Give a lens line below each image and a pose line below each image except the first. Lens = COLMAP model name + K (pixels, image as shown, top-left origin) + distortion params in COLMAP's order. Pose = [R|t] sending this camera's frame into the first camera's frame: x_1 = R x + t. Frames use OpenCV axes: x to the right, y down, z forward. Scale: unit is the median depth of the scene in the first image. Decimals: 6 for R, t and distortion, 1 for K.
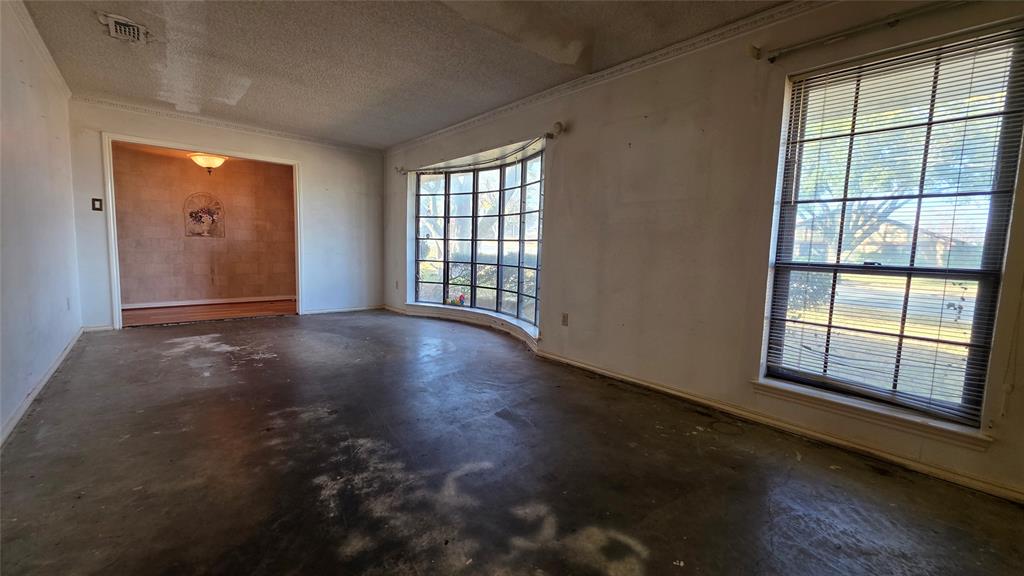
lens RADIAL K [[408.6, 0, 513.2], [0, 408.6, 284.9], [0, 0, 1]] dist [-0.002511, 0.000572]
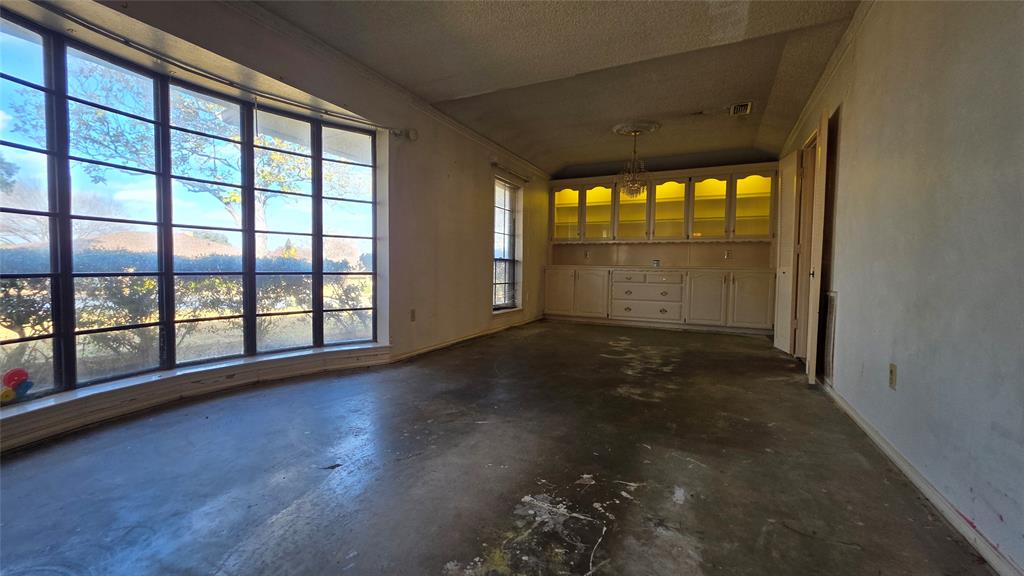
lens RADIAL K [[408.6, 0, 513.4], [0, 408.6, 288.9], [0, 0, 1]] dist [-0.002511, 0.000572]
pose [[-0.385932, -0.083629, 0.918729, -1.216349], [0.059215, 0.991583, 0.115136, -0.117514], [-0.920625, 0.098837, -0.377731, 1.477132]]
